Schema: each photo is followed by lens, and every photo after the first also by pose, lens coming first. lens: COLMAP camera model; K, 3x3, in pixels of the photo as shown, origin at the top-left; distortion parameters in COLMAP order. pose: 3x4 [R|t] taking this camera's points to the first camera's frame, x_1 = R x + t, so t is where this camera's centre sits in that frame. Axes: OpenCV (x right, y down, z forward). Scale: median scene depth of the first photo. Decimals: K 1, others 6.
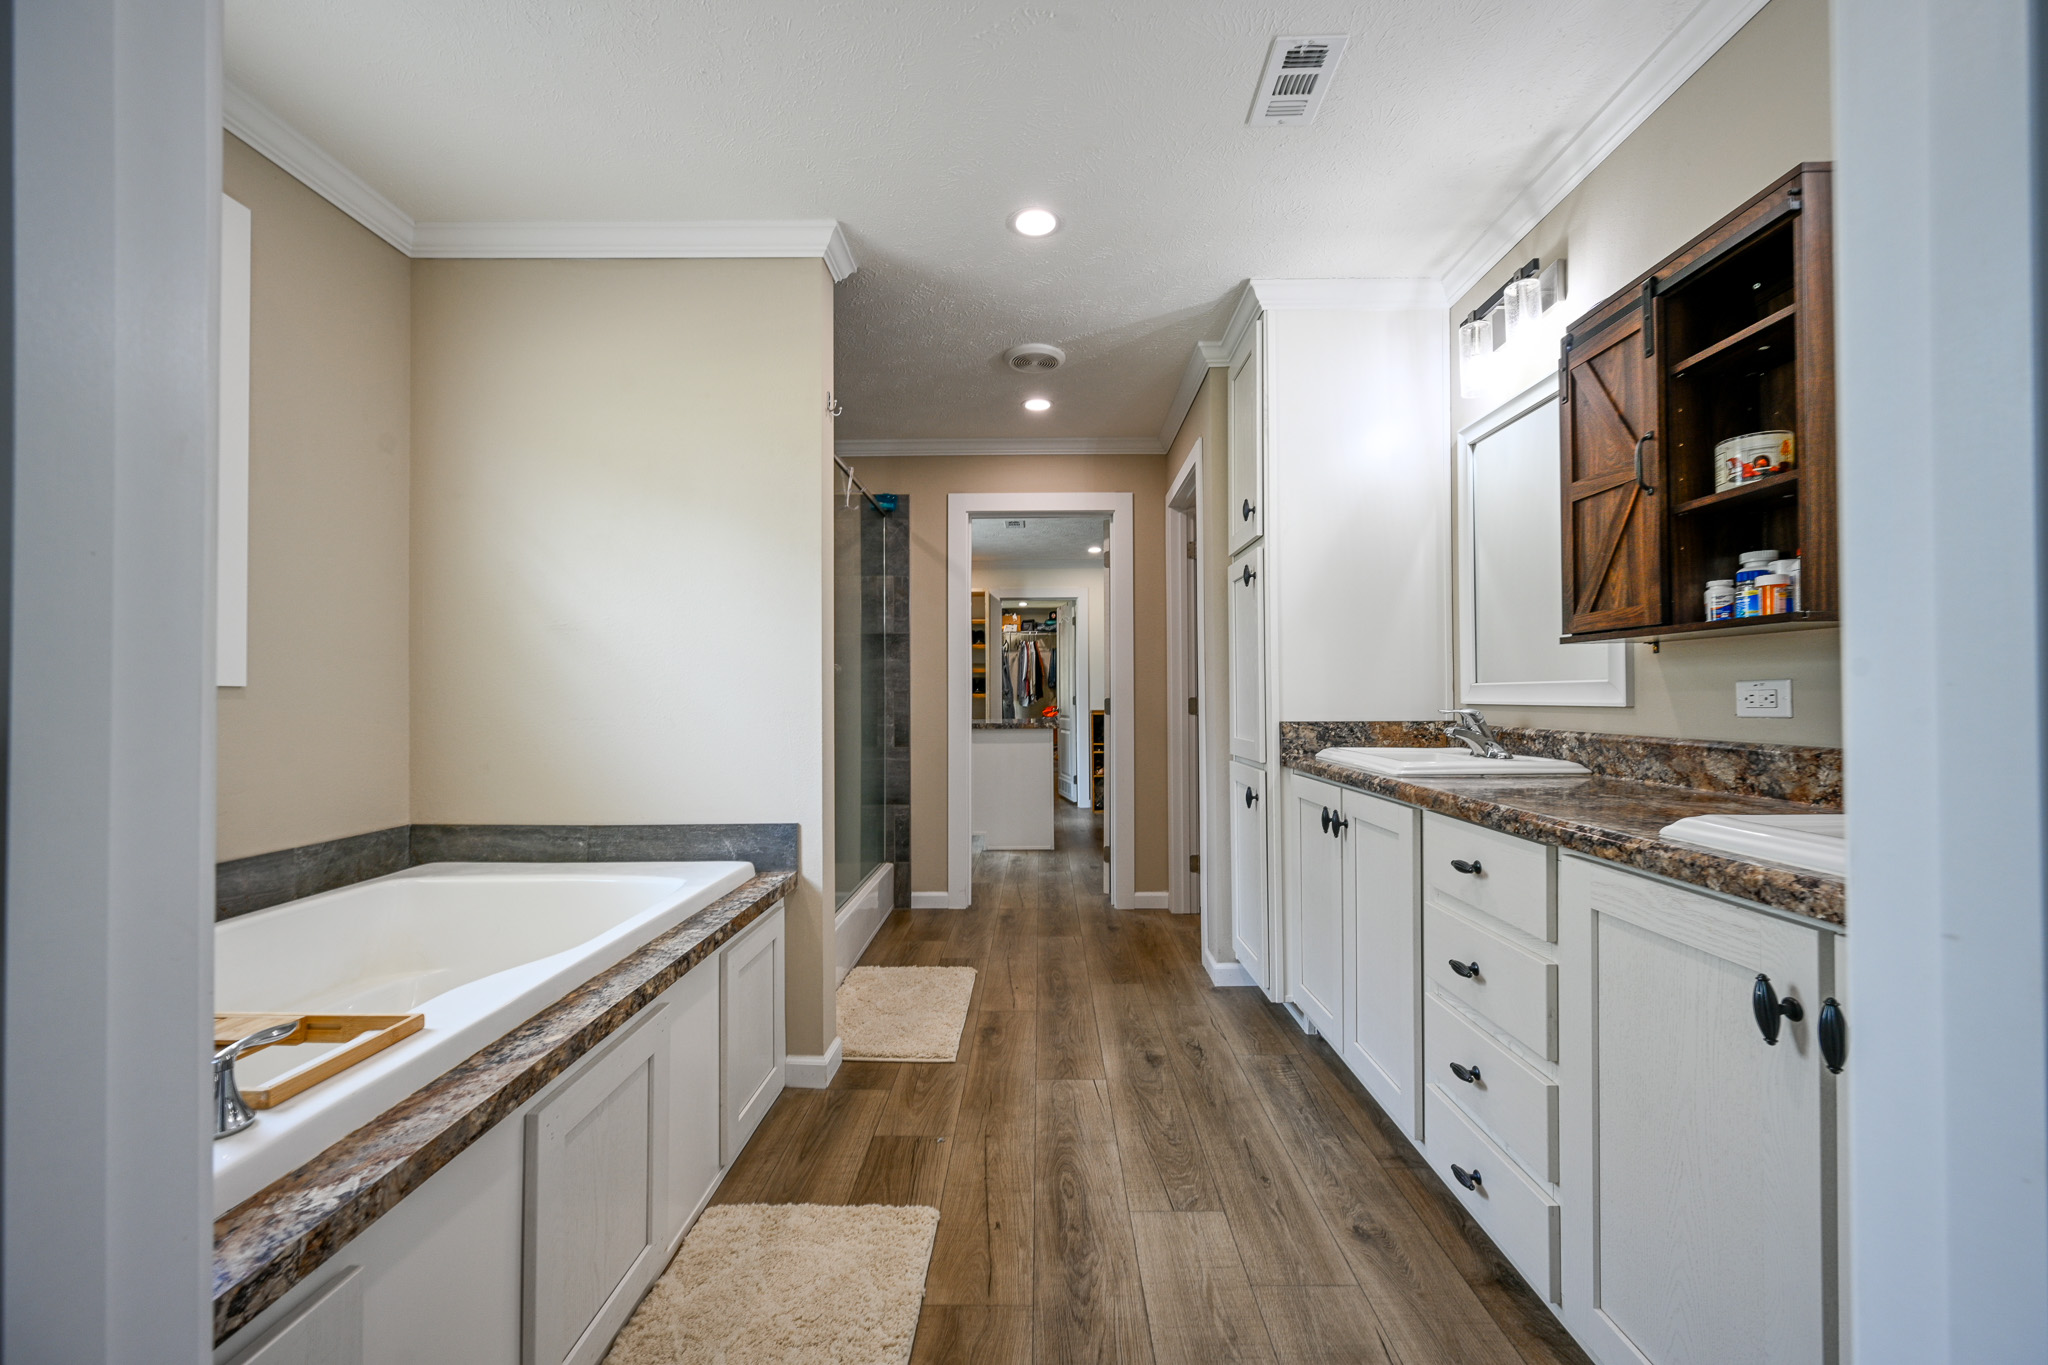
lens RADIAL K [[802.5, 0, 1031.9], [0, 802.5, 689.5], [0, 0, 1]] dist [-0.000654, 0.000292]
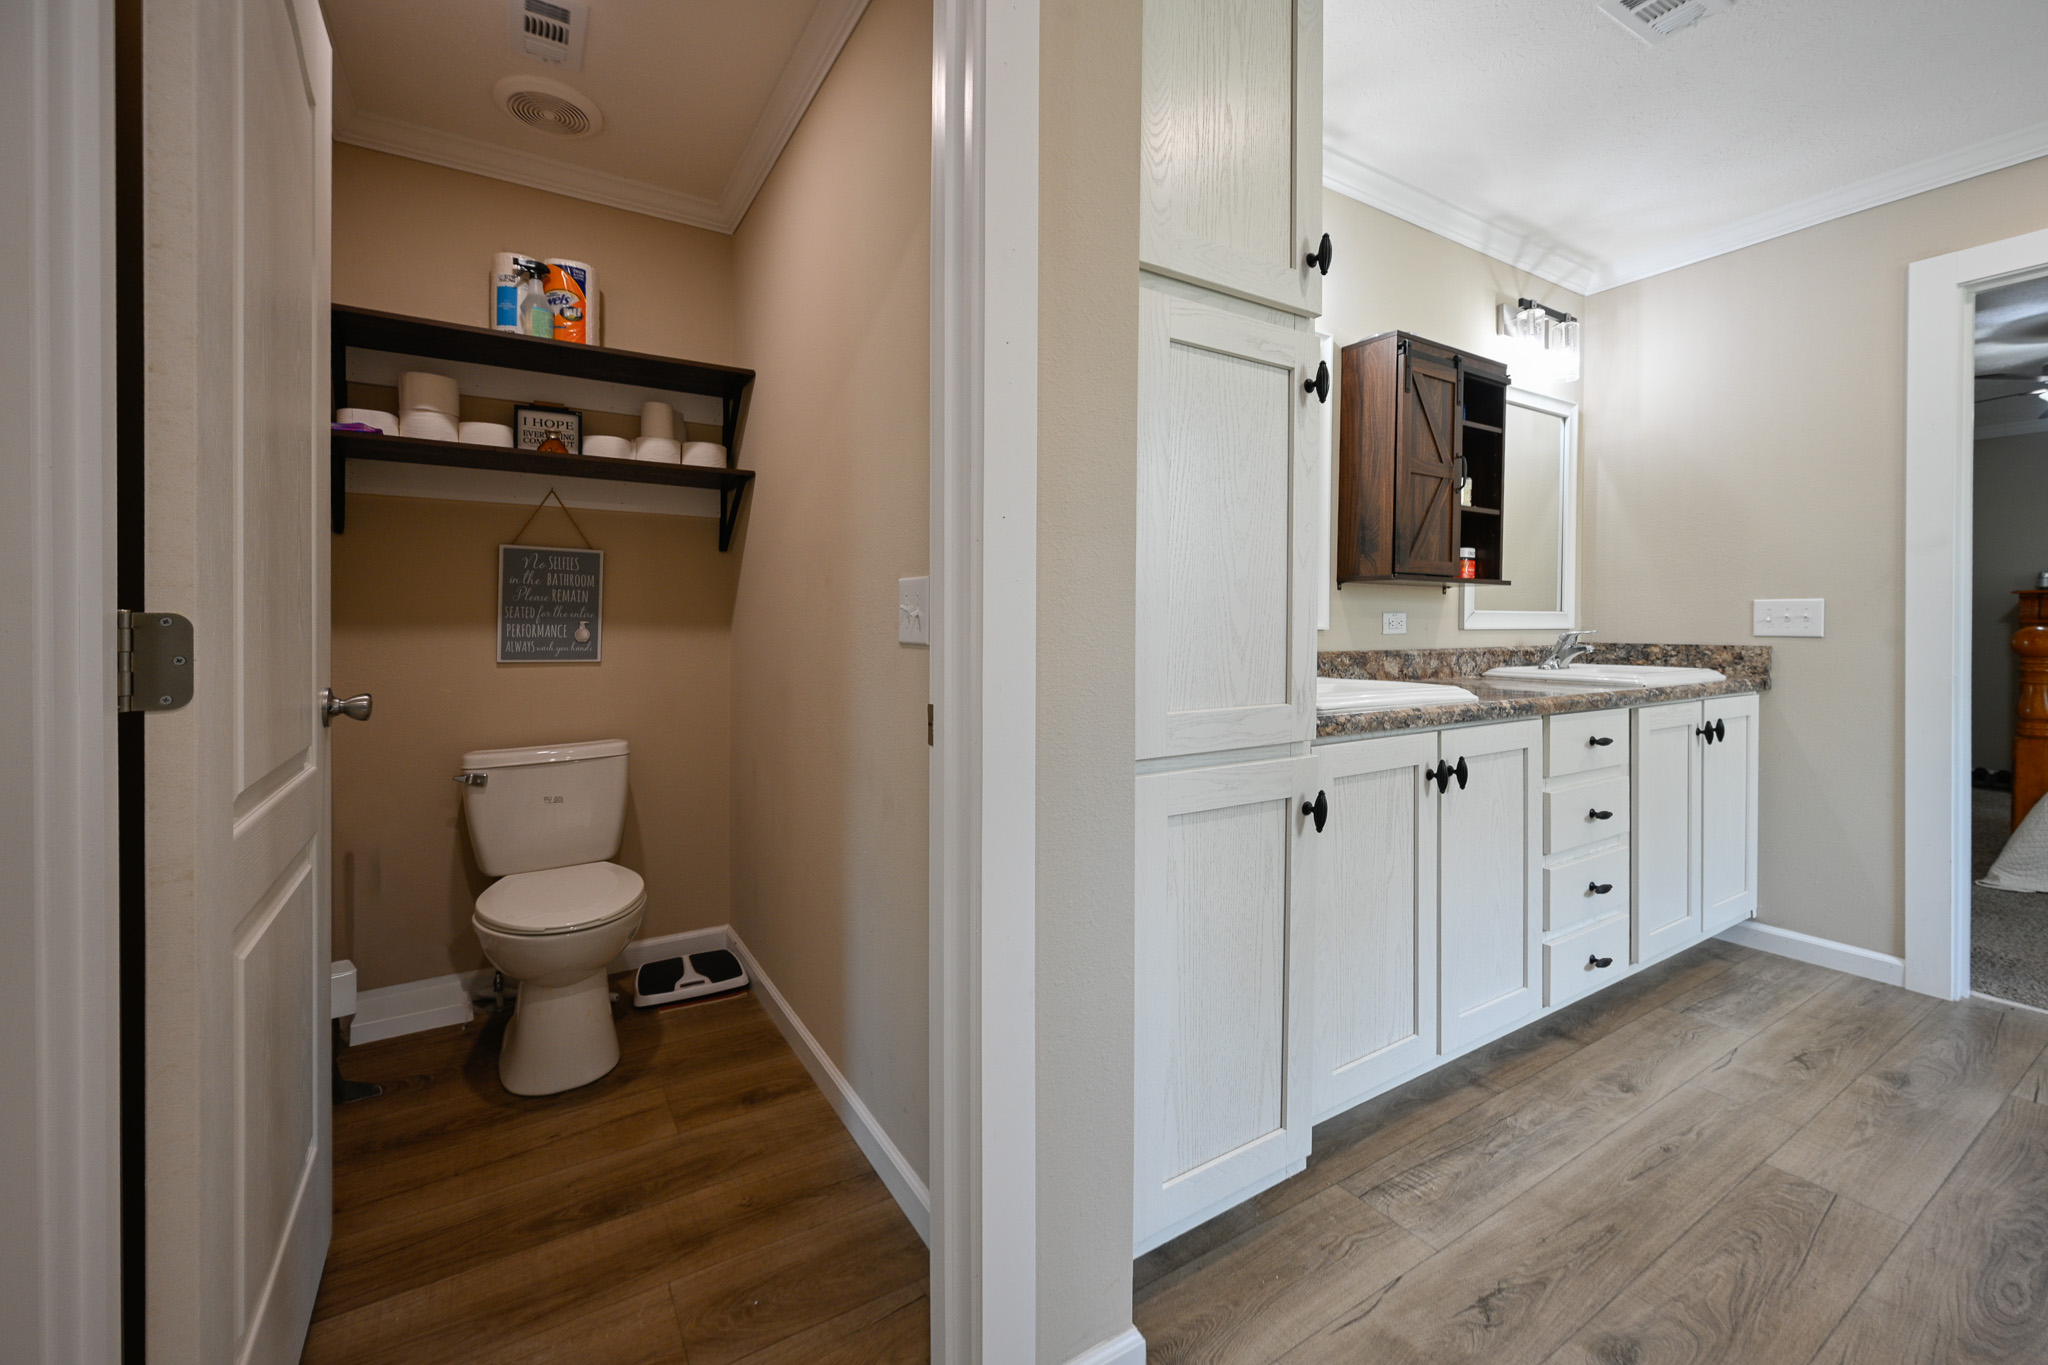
lens RADIAL K [[802.5, 0, 1031.3], [0, 802.5, 634.3], [0, 0, 1]] dist [-0.000654, 0.000292]
pose [[-0.524820, 0.007759, 0.851178, -0.114530], [0.000641, 0.999962, -0.008721, 0.043596], [-0.851213, -0.004032, -0.524805, 2.242086]]
